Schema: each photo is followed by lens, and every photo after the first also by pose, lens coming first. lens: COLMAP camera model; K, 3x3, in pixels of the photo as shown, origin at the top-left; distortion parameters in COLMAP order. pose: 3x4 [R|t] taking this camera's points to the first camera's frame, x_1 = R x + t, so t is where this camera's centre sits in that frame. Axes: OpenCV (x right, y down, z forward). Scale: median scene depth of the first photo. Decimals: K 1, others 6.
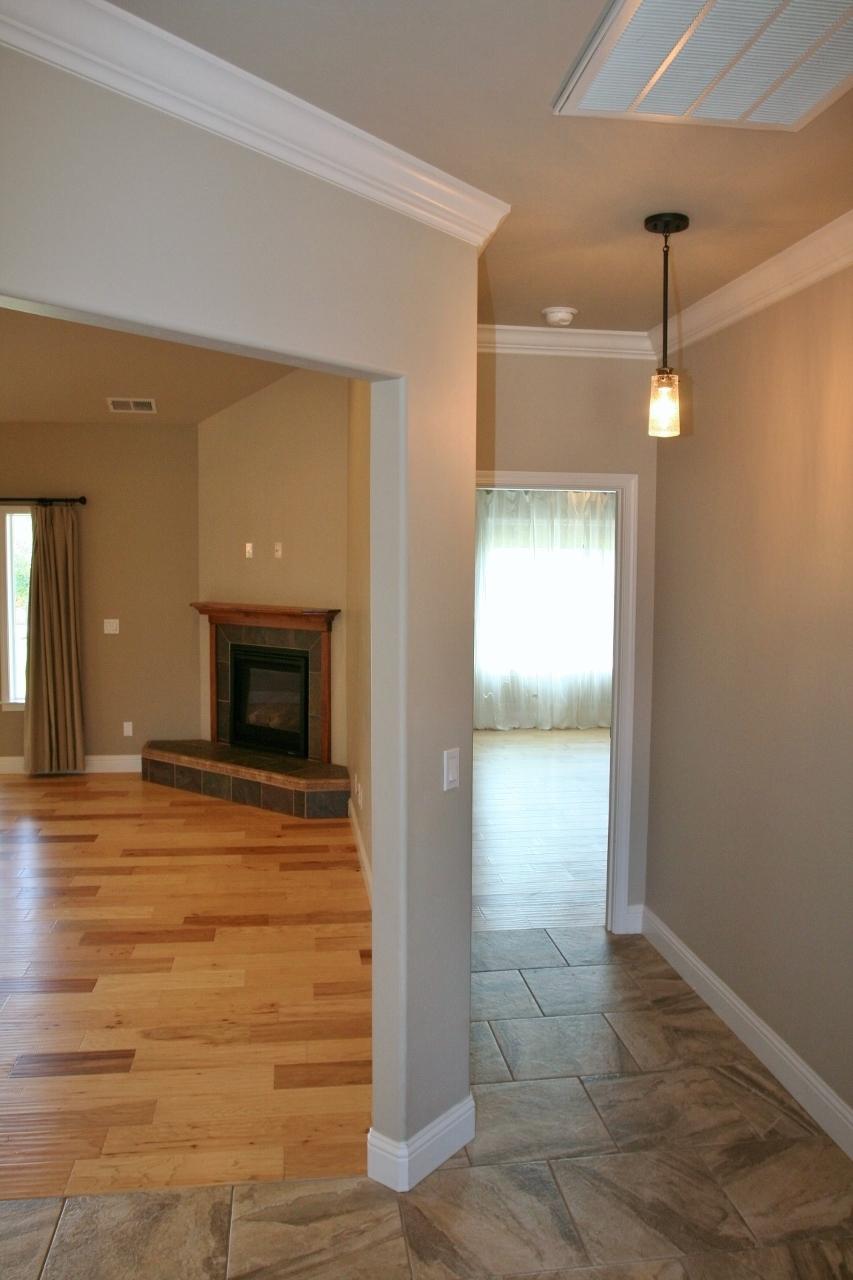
lens RADIAL K [[1011.5, 0, 425.5], [0, 1011.5, 635.1], [0, 0, 1]] dist [-0.086487, 0.047732]
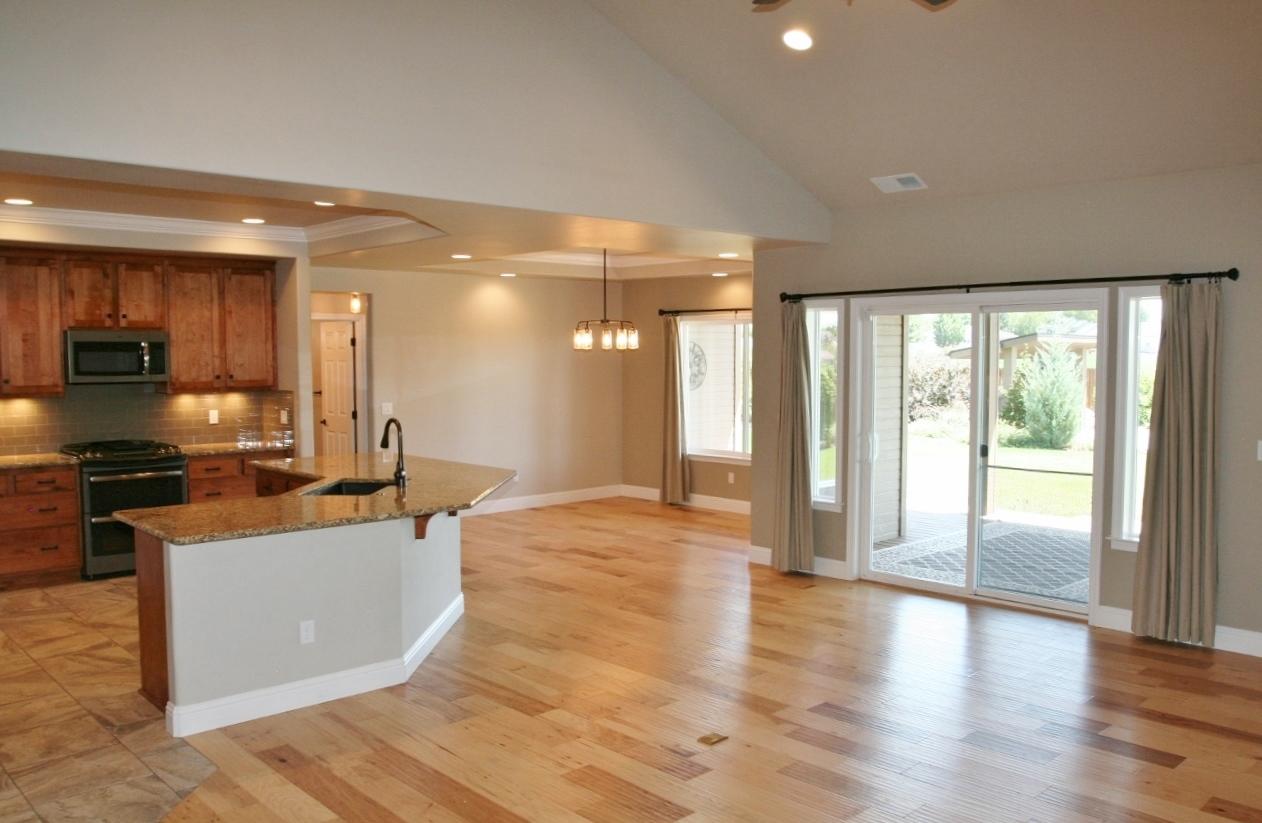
lens RADIAL K [[1016.9, 0, 631.5], [0, 1016.9, 426.8], [0, 0, 1]] dist [-0.050399, 0.005441]
pose [[0.578728, 0.051470, -0.813894, -0.003505], [-0.056328, 0.998146, 0.023069, -0.017285], [0.813573, 0.032494, 0.580555, 0.240085]]
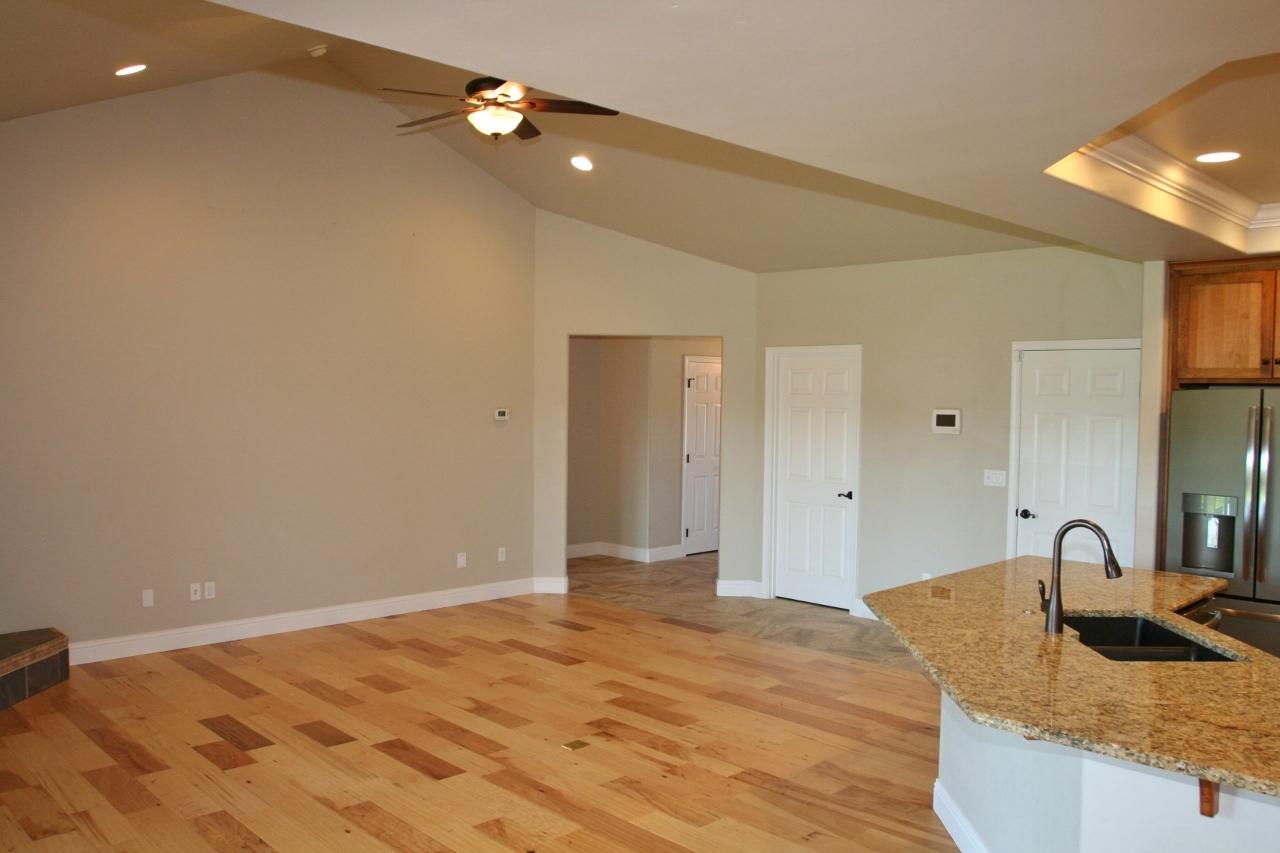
lens RADIAL K [[1011.5, 0, 646.3], [0, 1011.5, 432.8], [0, 0, 1]] dist [-0.086487, 0.047732]
pose [[-0.597455, -0.044799, 0.800650, -1.017850], [0.043635, 0.995143, 0.088243, -0.083216], [-0.800715, 0.087658, -0.592598, 0.981895]]
